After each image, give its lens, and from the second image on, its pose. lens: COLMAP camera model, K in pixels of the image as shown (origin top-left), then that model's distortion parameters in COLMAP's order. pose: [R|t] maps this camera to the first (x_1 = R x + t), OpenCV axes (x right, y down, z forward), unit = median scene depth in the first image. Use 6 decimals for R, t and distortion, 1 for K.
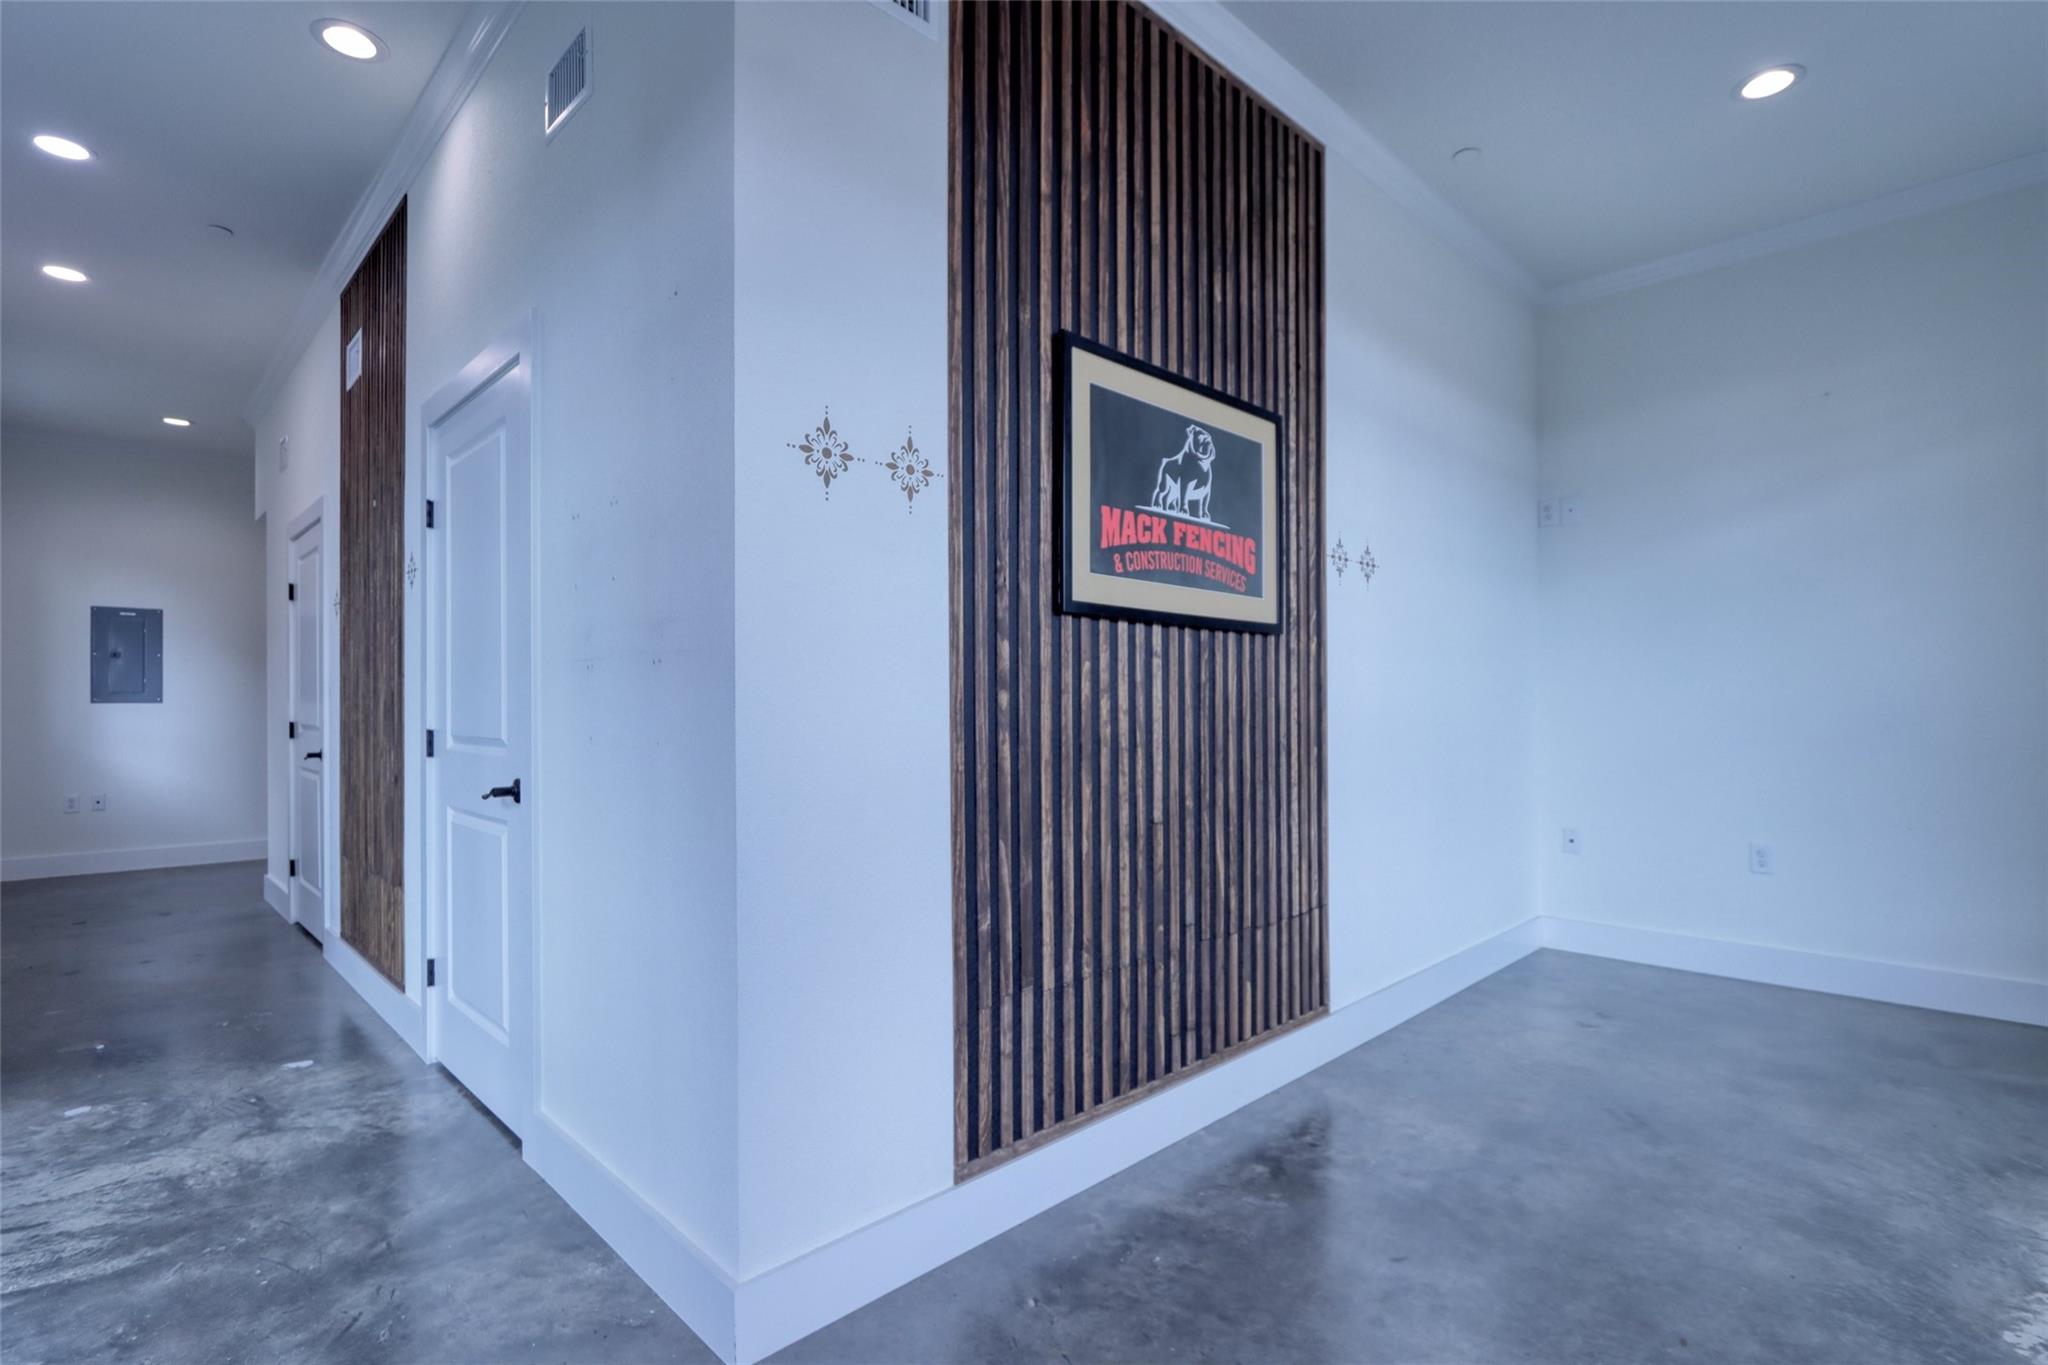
lens RADIAL K [[982.8, 0, 1028.2], [0, 982.8, 697.8], [0, 0, 1]] dist [-0.022671, 0.004988]
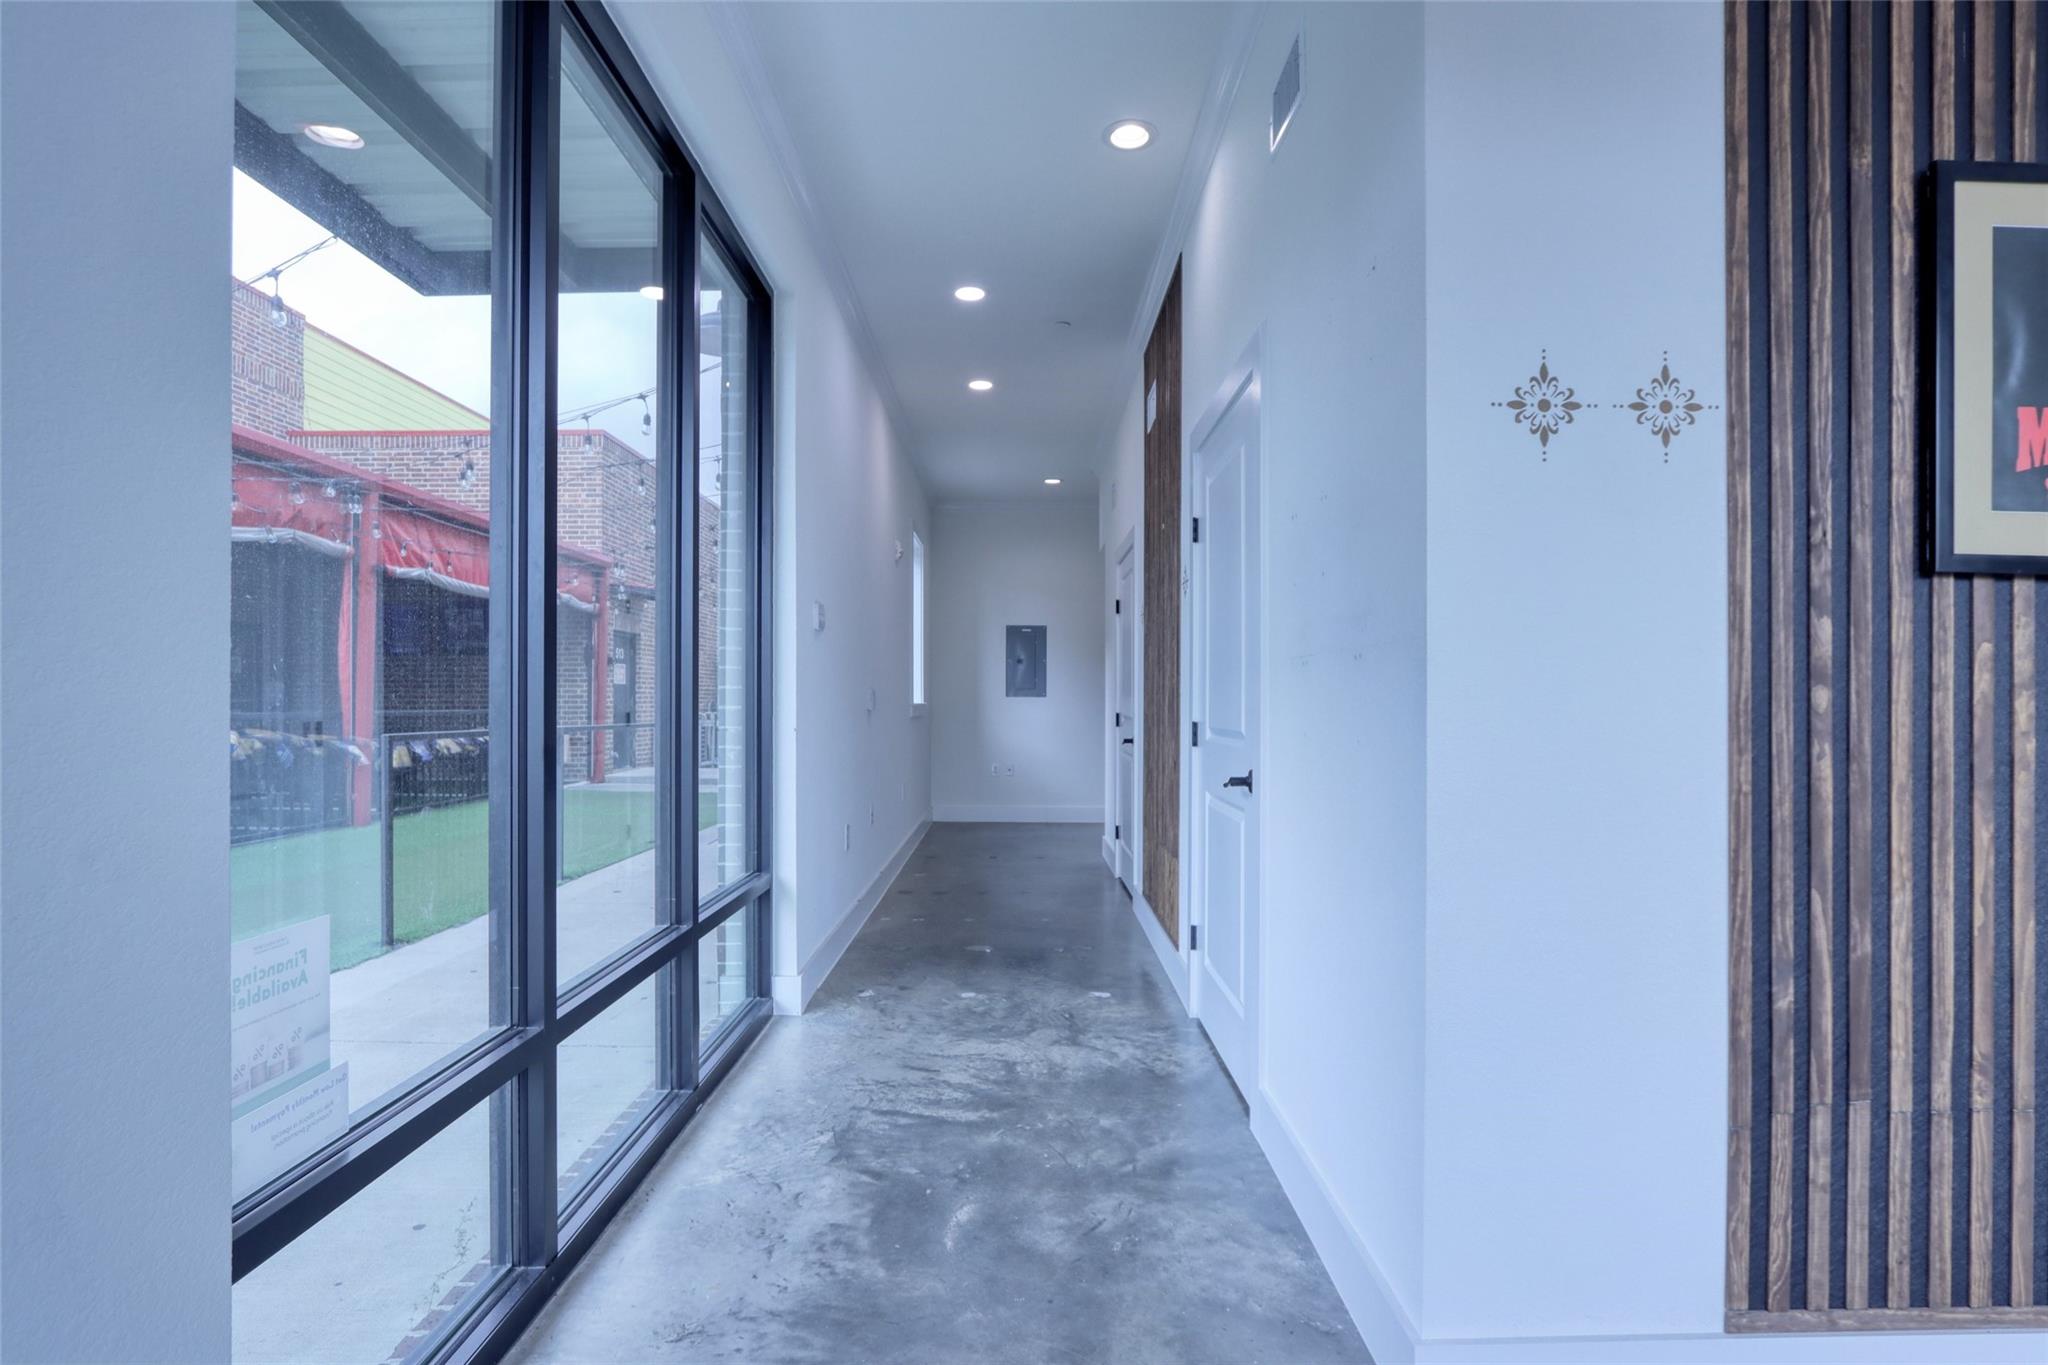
lens RADIAL K [[982.8, 0, 1028.2], [0, 982.8, 697.8], [0, 0, 1]] dist [-0.022671, 0.004988]
pose [[0.719628, 0.006043, -0.694333, 0.046680], [-0.003672, 0.999981, 0.004897, -0.000049], [0.694350, -0.000975, 0.719637, 0.067375]]
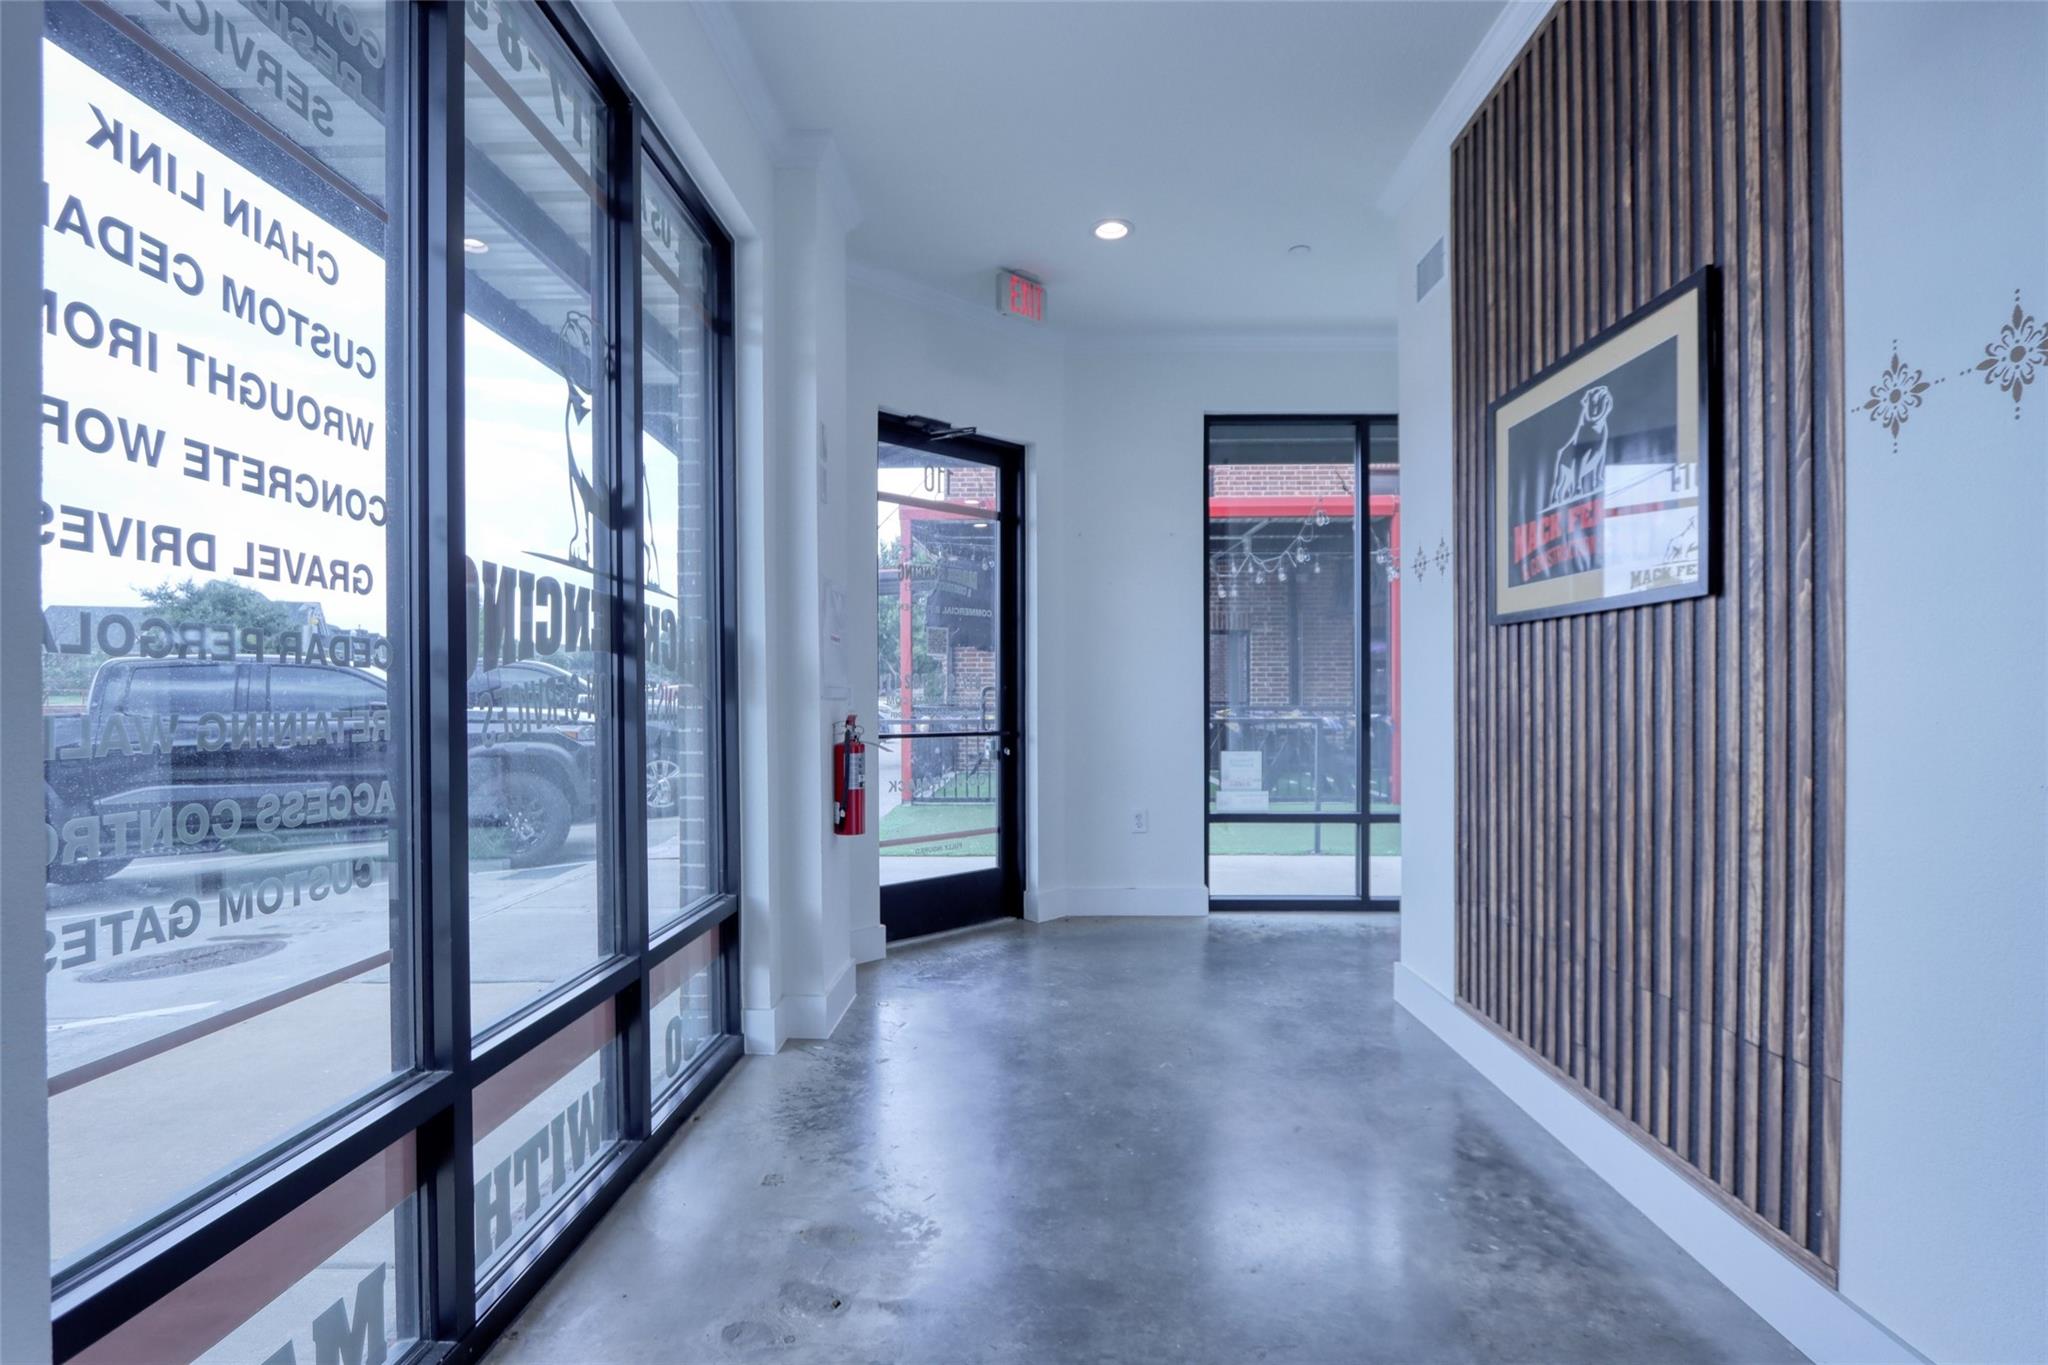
lens RADIAL K [[982.8, 0, 1028.2], [0, 982.8, 697.8], [0, 0, 1]] dist [-0.022671, 0.004988]
pose [[-0.714885, 0.008834, -0.699186, 1.311331], [0.010313, 0.999945, 0.002089, -0.001081], [0.699166, -0.005717, -0.714936, 1.433593]]
